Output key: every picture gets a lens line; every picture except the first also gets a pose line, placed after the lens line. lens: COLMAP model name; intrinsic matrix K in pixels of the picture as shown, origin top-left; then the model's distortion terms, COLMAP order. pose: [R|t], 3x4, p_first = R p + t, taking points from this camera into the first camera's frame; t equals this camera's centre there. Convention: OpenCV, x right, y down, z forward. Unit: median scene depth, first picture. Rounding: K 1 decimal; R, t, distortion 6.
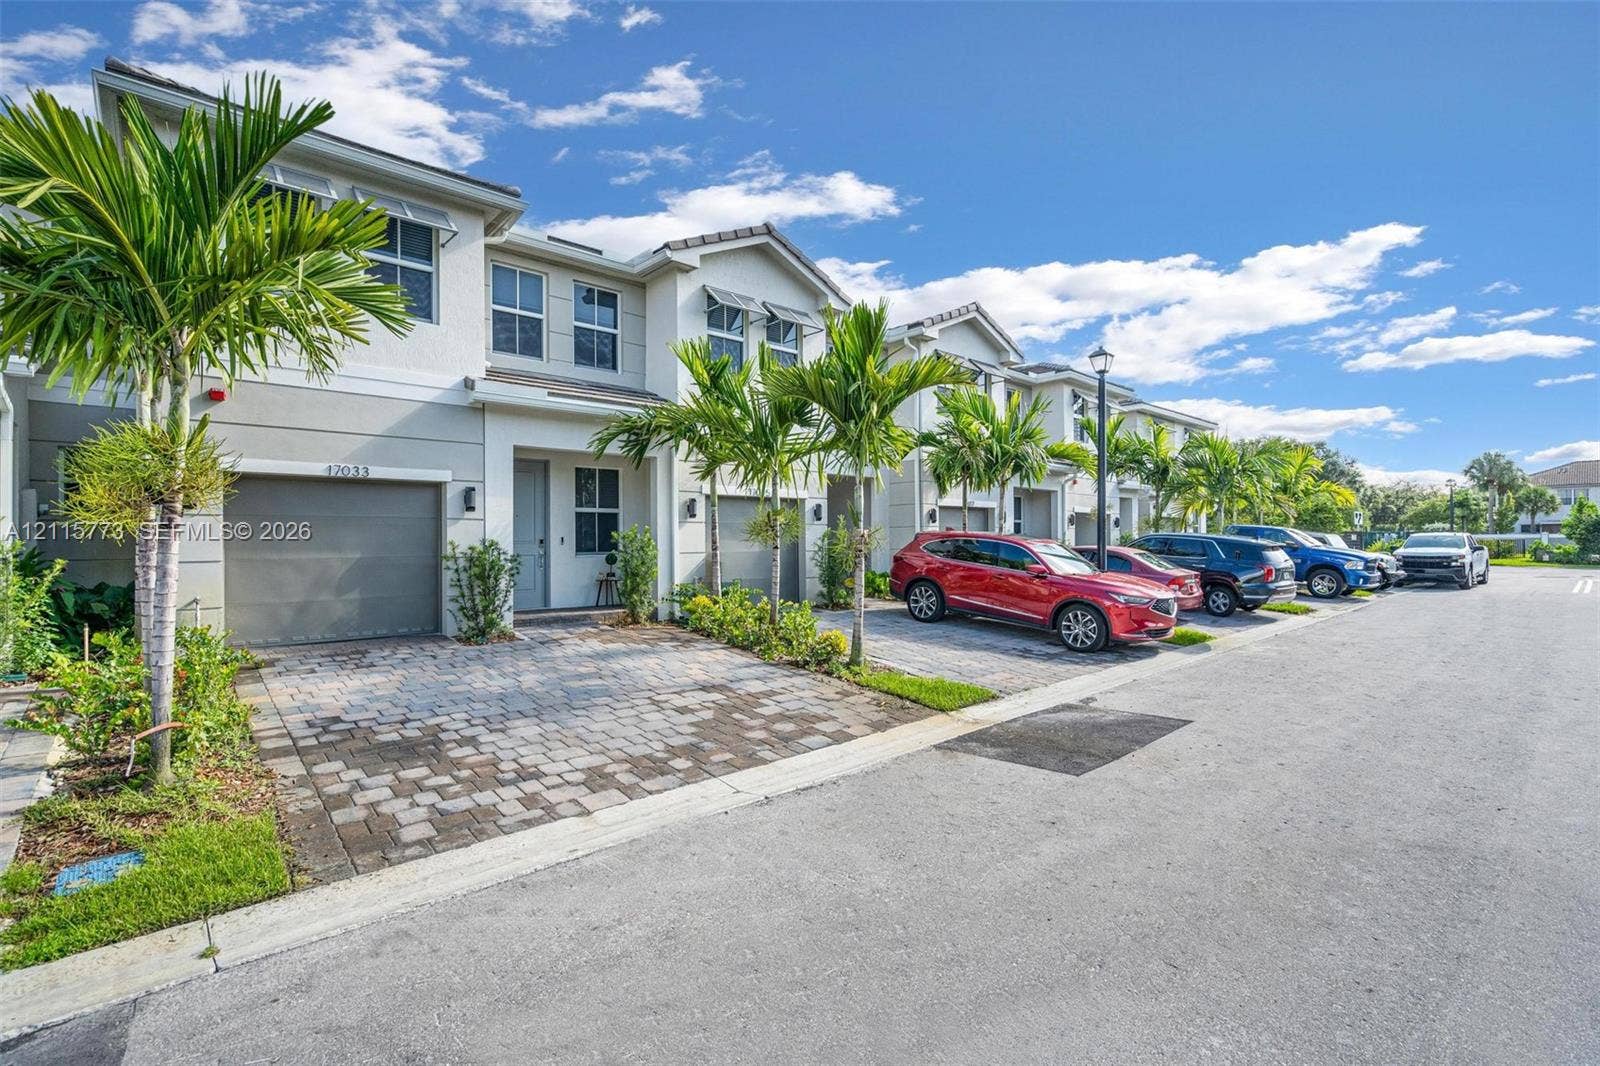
lens RADIAL K [[719.6, 0, 804.4], [0, 719.6, 537.0], [0, 0, 1]] dist [-0.001675, 0.000767]
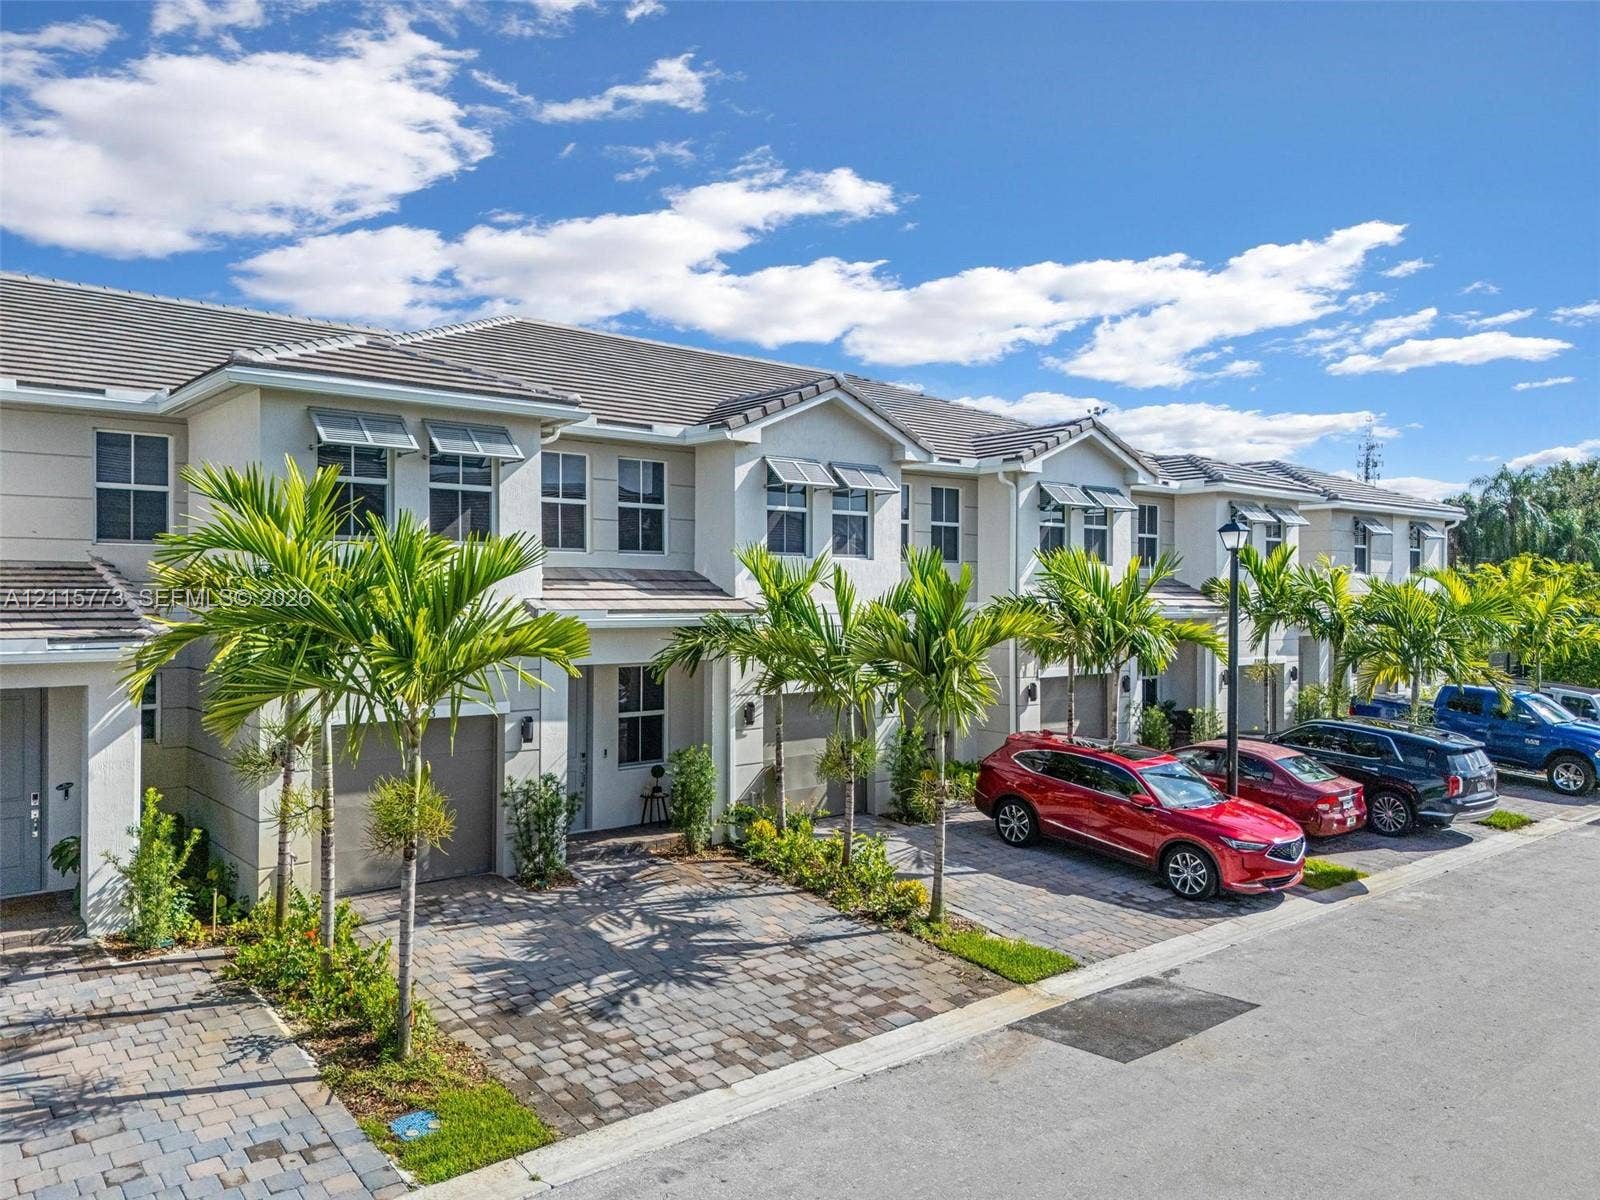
lens RADIAL K [[1157.0, 0, 800.0], [0, 1157.0, 600.0], [0, 0, 1]] dist [0.094209, -0.113570]
pose [[0.999009, 0.007979, -0.043791, -0.051744], [-0.007691, 0.999948, 0.006755, -0.297898], [0.043843, -0.006411, 0.999018, -0.645317]]
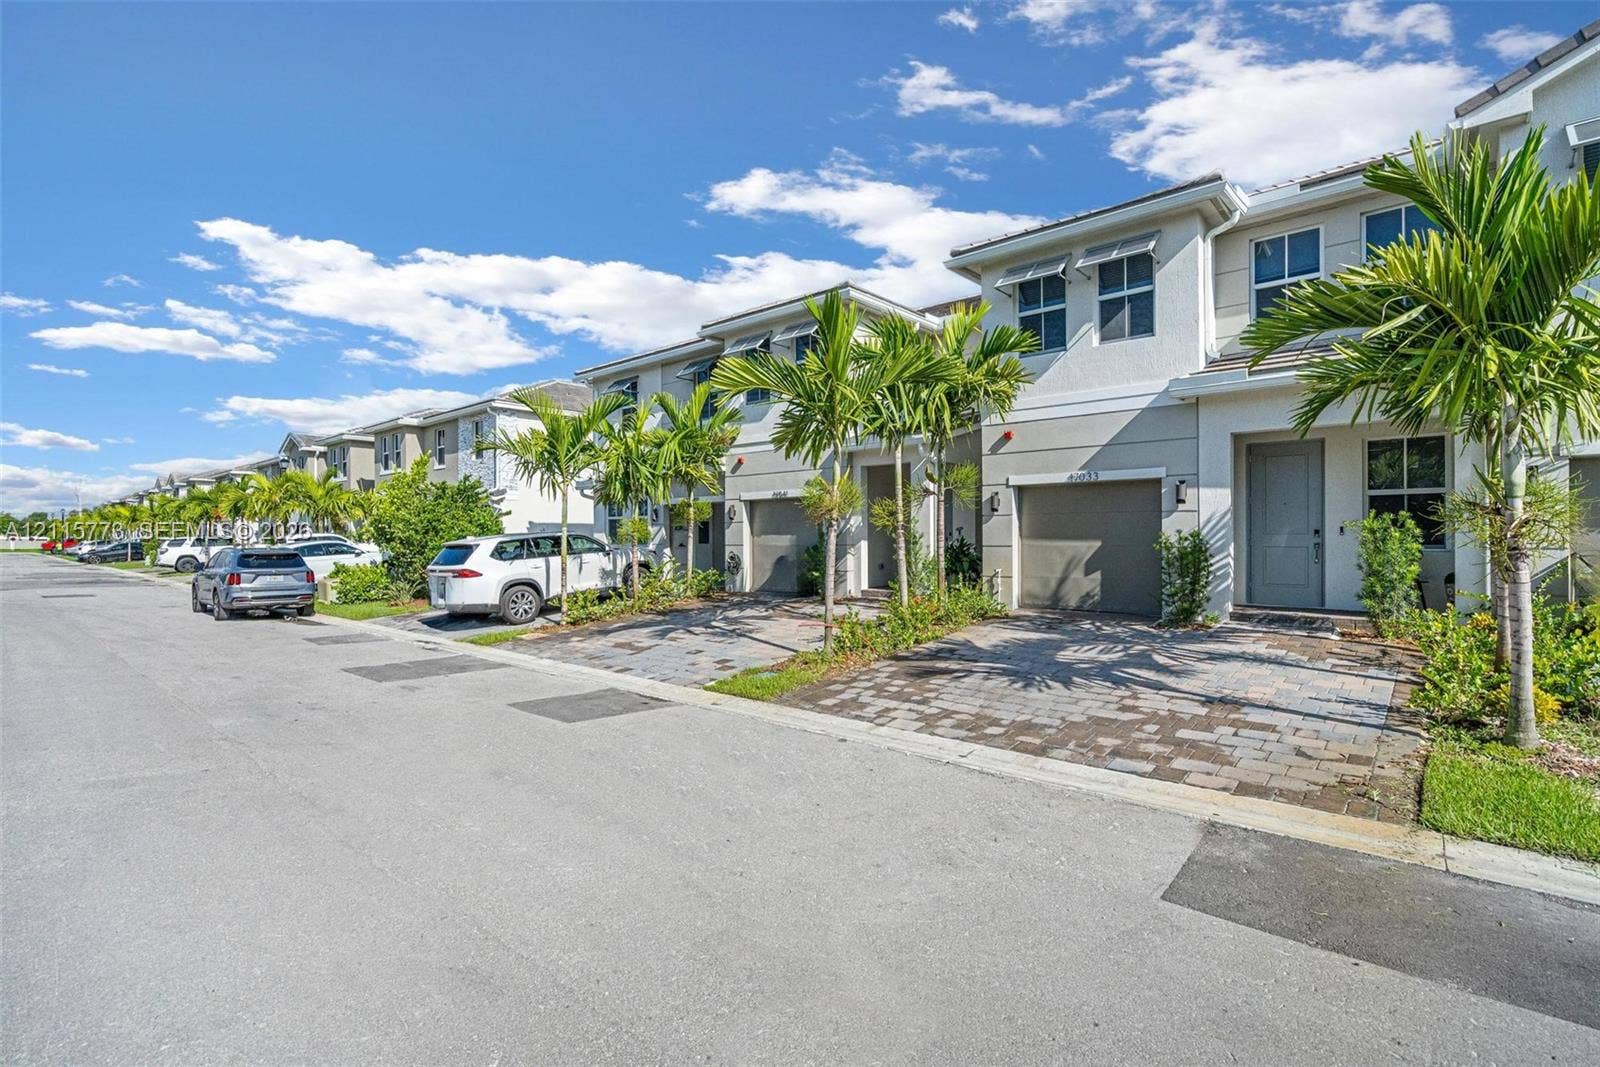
lens RADIAL K [[729.7, 0, 818.5], [0, 729.7, 538.4], [0, 0, 1]] dist [-0.000497, 0.000108]
pose [[0.131014, 0.006593, -0.991359, 0.659591], [0.005532, 0.999957, 0.007381, 0.004971], [0.991365, -0.006452, 0.130972, 0.418171]]
